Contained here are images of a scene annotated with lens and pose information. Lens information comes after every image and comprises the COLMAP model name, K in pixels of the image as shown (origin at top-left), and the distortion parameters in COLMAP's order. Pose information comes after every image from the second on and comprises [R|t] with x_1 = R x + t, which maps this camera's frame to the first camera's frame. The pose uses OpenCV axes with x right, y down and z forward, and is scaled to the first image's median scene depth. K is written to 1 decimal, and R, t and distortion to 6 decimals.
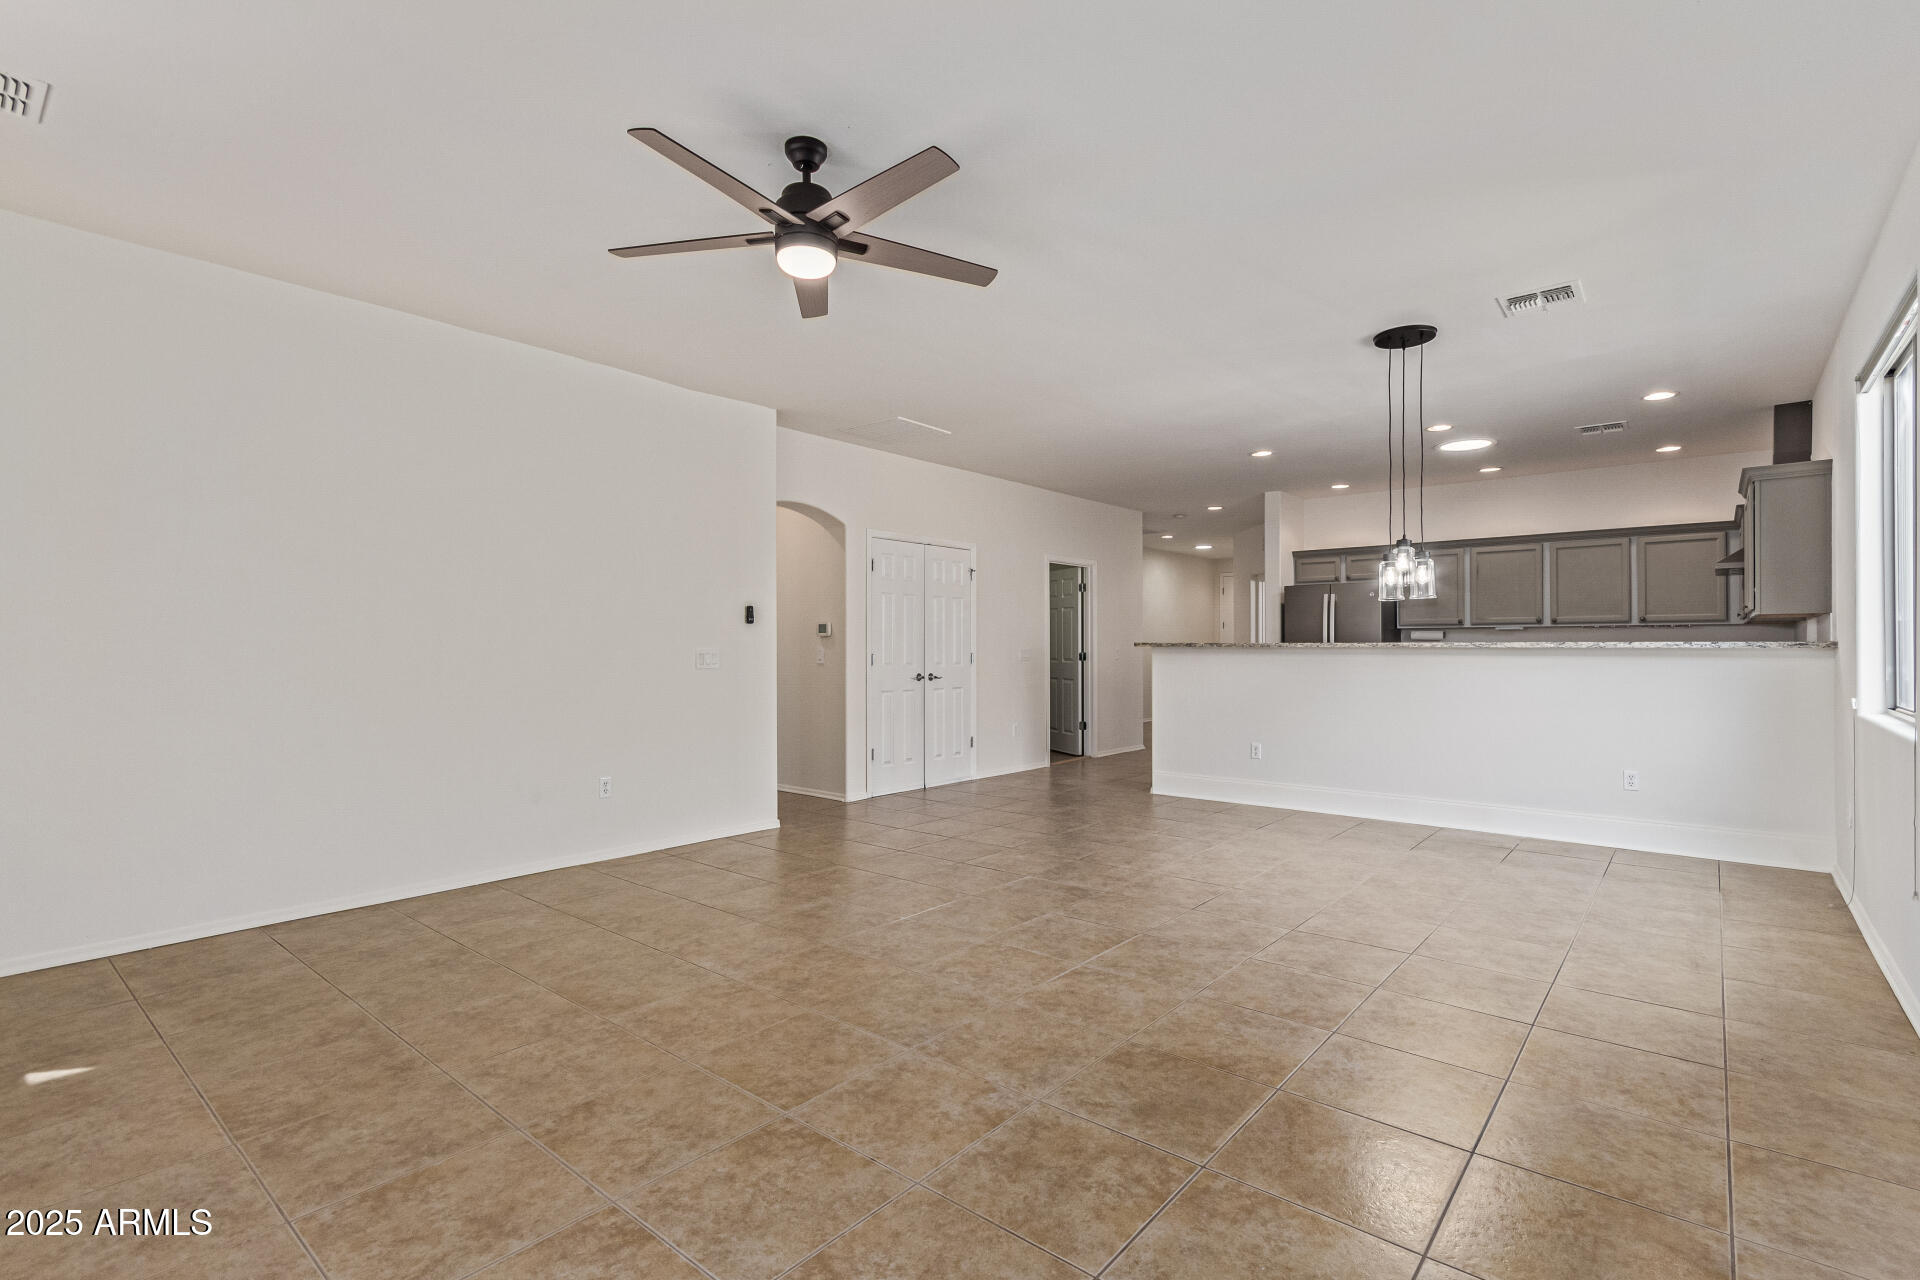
lens RADIAL K [[890.7, 0, 988.1], [0, 890.7, 633.8], [0, 0, 1]] dist [0.003454, 0.001435]
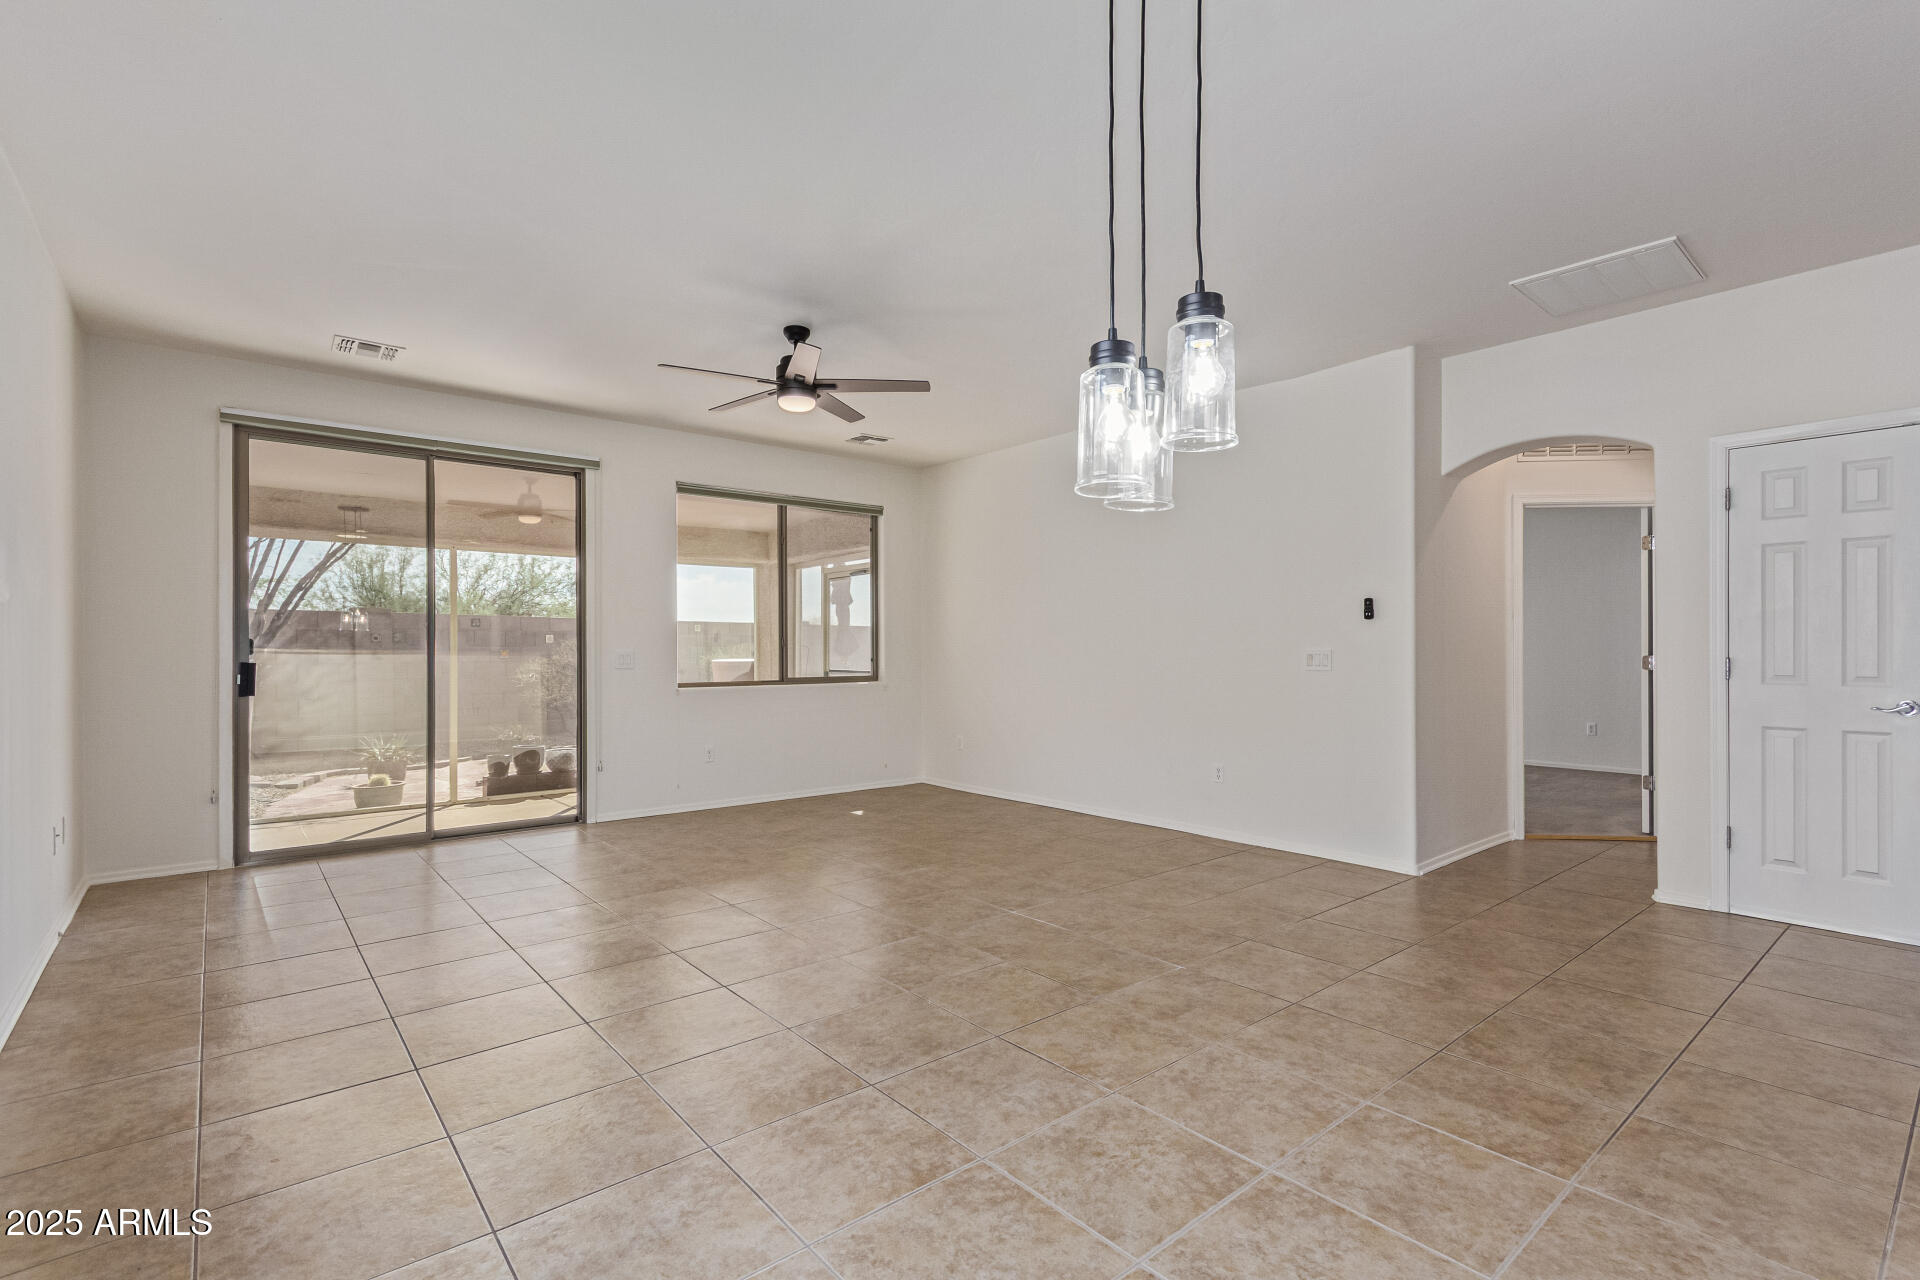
lens RADIAL K [[890.7, 0, 957.1], [0, 890.7, 648.2], [0, 0, 1]] dist [0.003454, 0.001435]
pose [[-0.196627, -0.002903, -0.980474, 0.864831], [0.017902, 0.999818, -0.006550, 0.020317], [0.980315, -0.018841, -0.196539, 1.072719]]
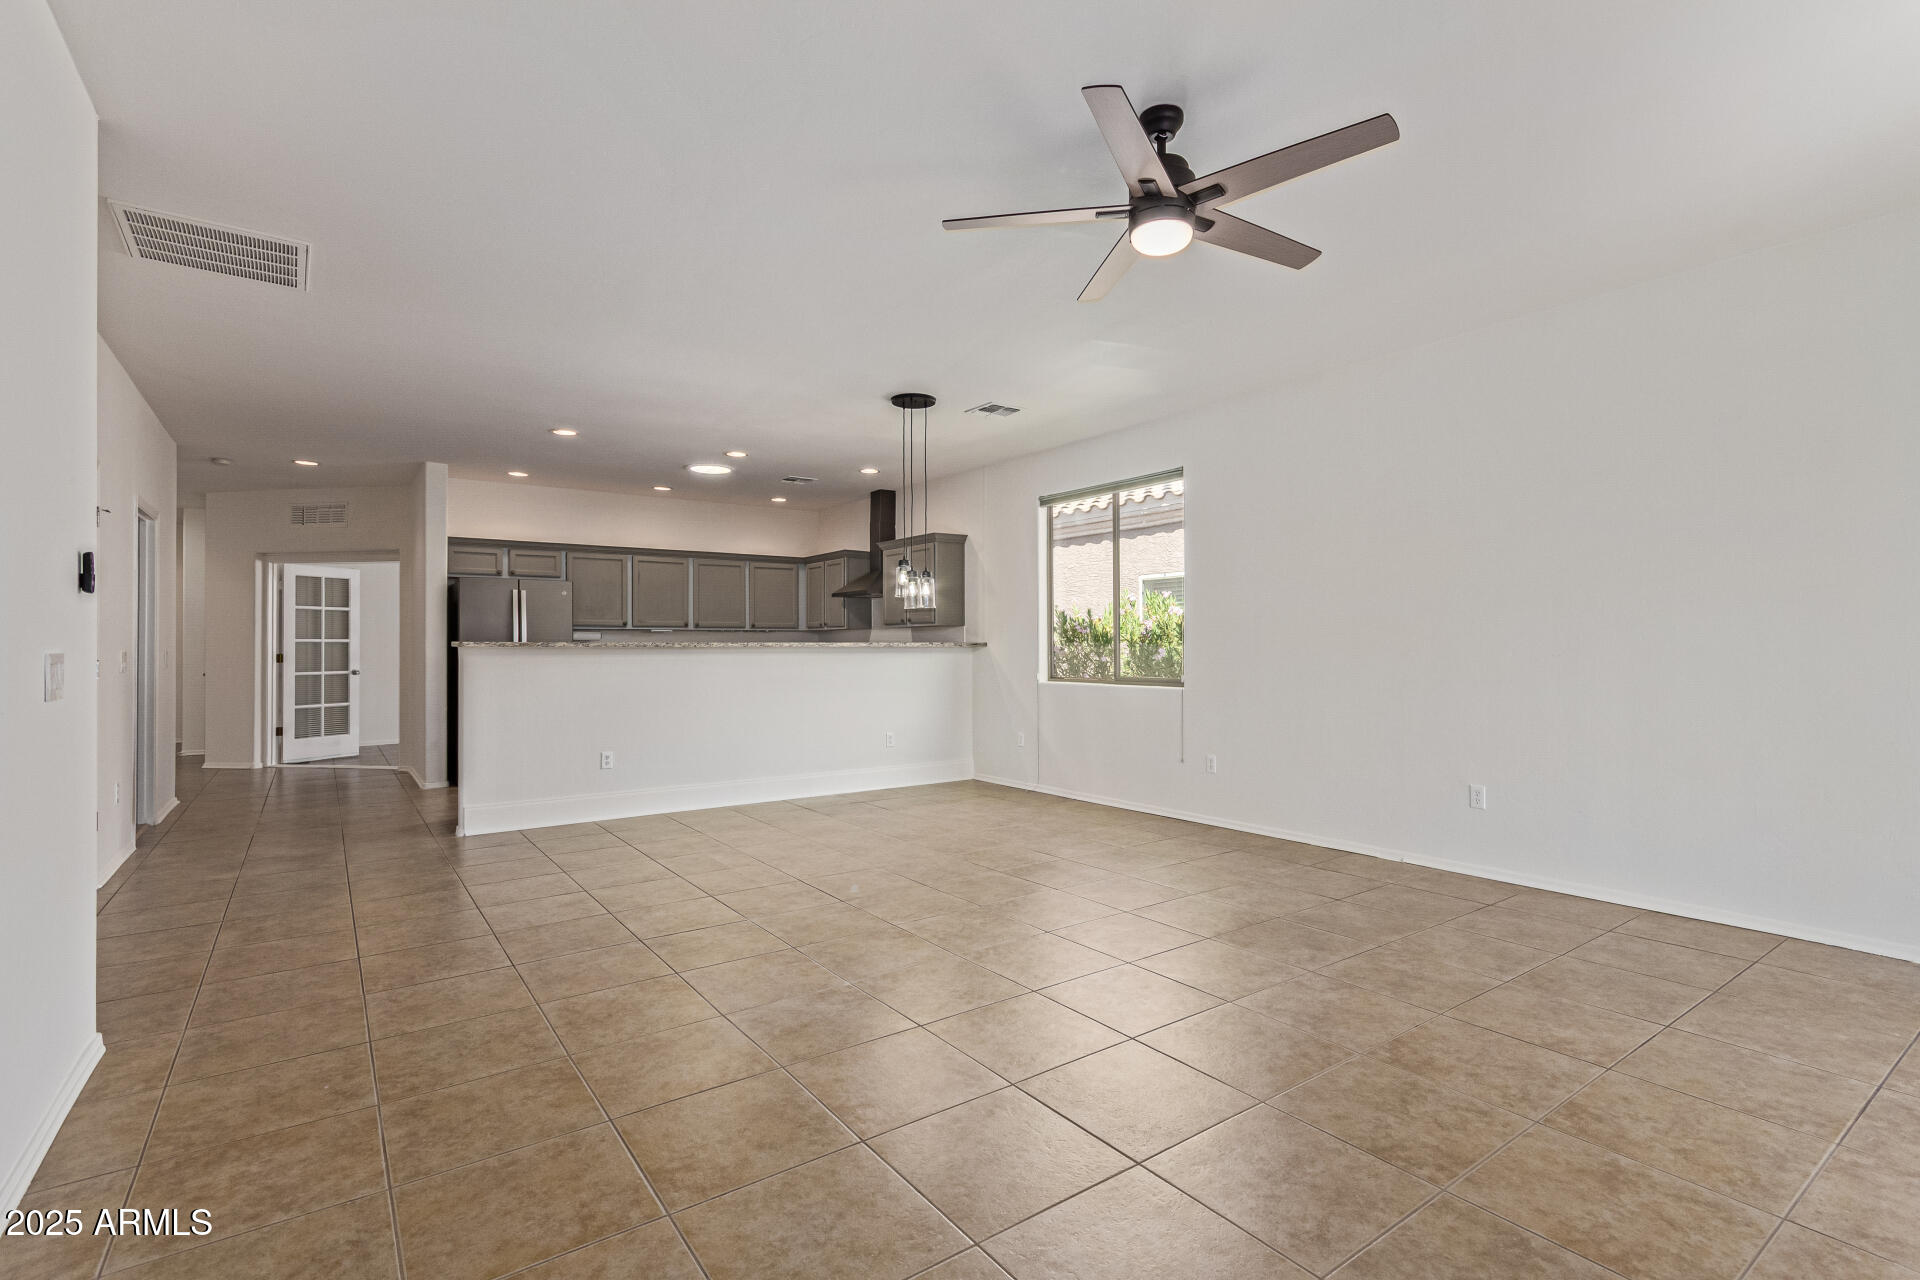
lens RADIAL K [[890.7, 0, 973.1], [0, 890.7, 646.3], [0, 0, 1]] dist [0.003454, 0.001435]
pose [[0.251771, -0.000979, 0.967786, -0.787286], [-0.009355, 0.999950, 0.003445, 0.011600], [-0.967742, -0.009921, 0.251749, 0.650797]]
